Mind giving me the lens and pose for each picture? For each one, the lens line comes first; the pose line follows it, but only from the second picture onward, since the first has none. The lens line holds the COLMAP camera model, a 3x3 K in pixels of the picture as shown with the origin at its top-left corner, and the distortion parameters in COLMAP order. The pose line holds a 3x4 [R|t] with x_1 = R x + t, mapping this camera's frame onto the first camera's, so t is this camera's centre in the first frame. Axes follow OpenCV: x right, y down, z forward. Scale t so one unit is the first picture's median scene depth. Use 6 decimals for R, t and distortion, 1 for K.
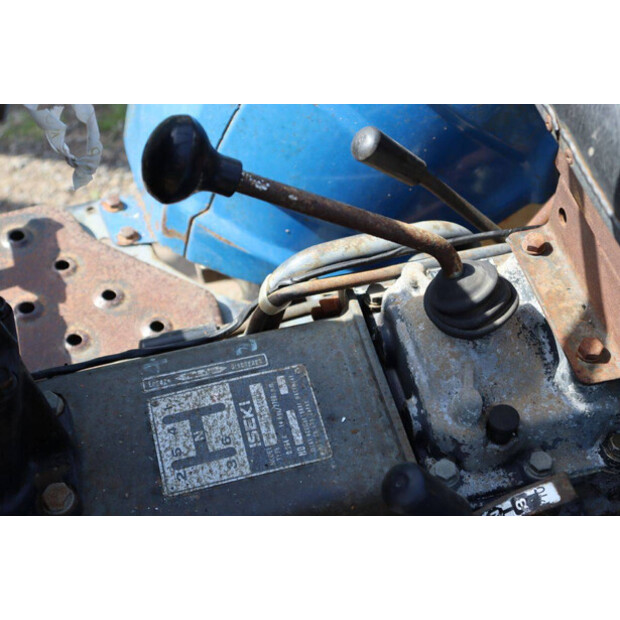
lens RADIAL K [[1082.4, 0, 309.0], [0, 1082.4, 310.5], [0, 0, 1]] dist [0.153230, 0.000000]
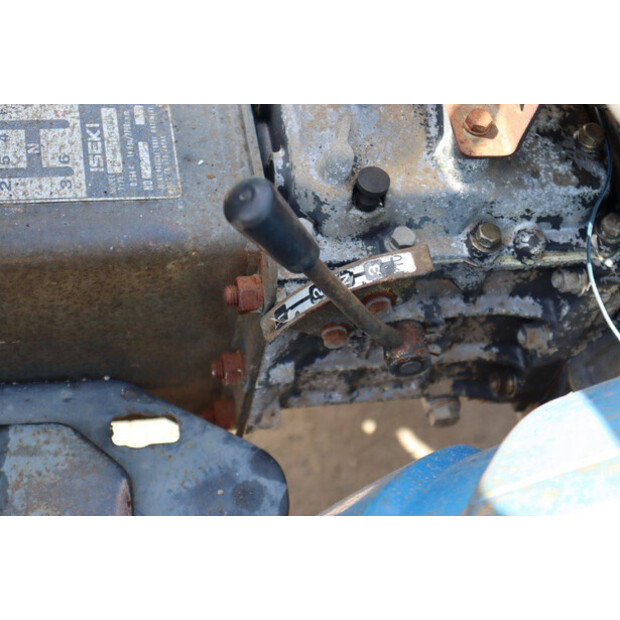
lens RADIAL K [[1082.4, 0, 311.0], [0, 1082.4, 309.9], [0, 0, 1]] dist [0.153230, 0.000000]
pose [[0.980223, 0.164208, 0.110449, 0.042864], [-0.173505, 0.981532, 0.080563, 0.135093], [-0.095180, -0.098134, 0.990611, 0.088219]]
